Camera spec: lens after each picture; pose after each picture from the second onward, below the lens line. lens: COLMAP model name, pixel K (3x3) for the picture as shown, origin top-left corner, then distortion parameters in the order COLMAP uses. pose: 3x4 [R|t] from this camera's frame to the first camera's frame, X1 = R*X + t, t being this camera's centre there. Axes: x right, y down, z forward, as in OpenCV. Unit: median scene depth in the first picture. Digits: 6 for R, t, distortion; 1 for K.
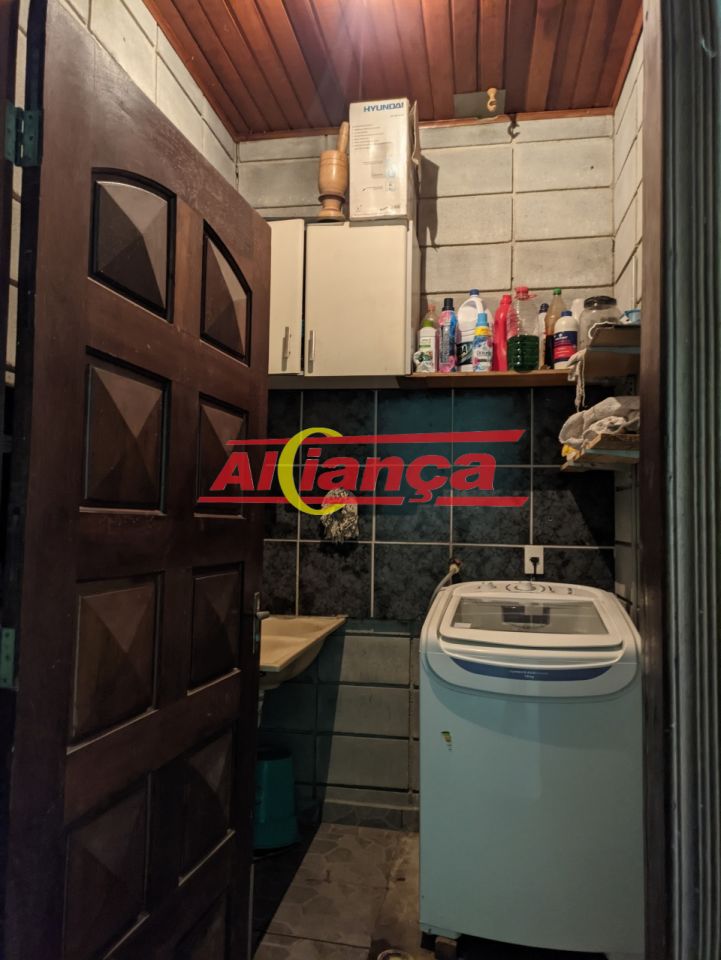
lens RADIAL K [[708.9, 0, 359.6], [0, 708.9, 480.0], [0, 0, 1]] dist [0.045017, -0.026443]
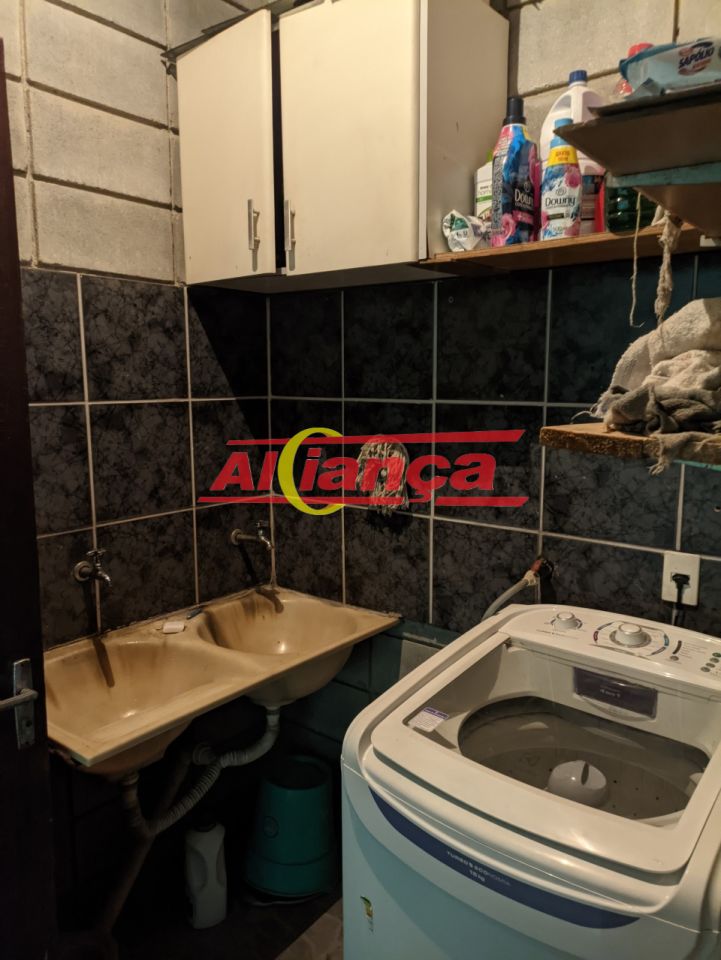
lens RADIAL K [[708.9, 0, 360.1], [0, 708.9, 479.6], [0, 0, 1]] dist [0.045017, -0.026443]
pose [[0.873803, 0.053665, -0.483311, 0.286524], [0.039980, 0.982599, 0.181386, -0.072480], [0.484635, -0.177818, 0.856452, 0.406764]]
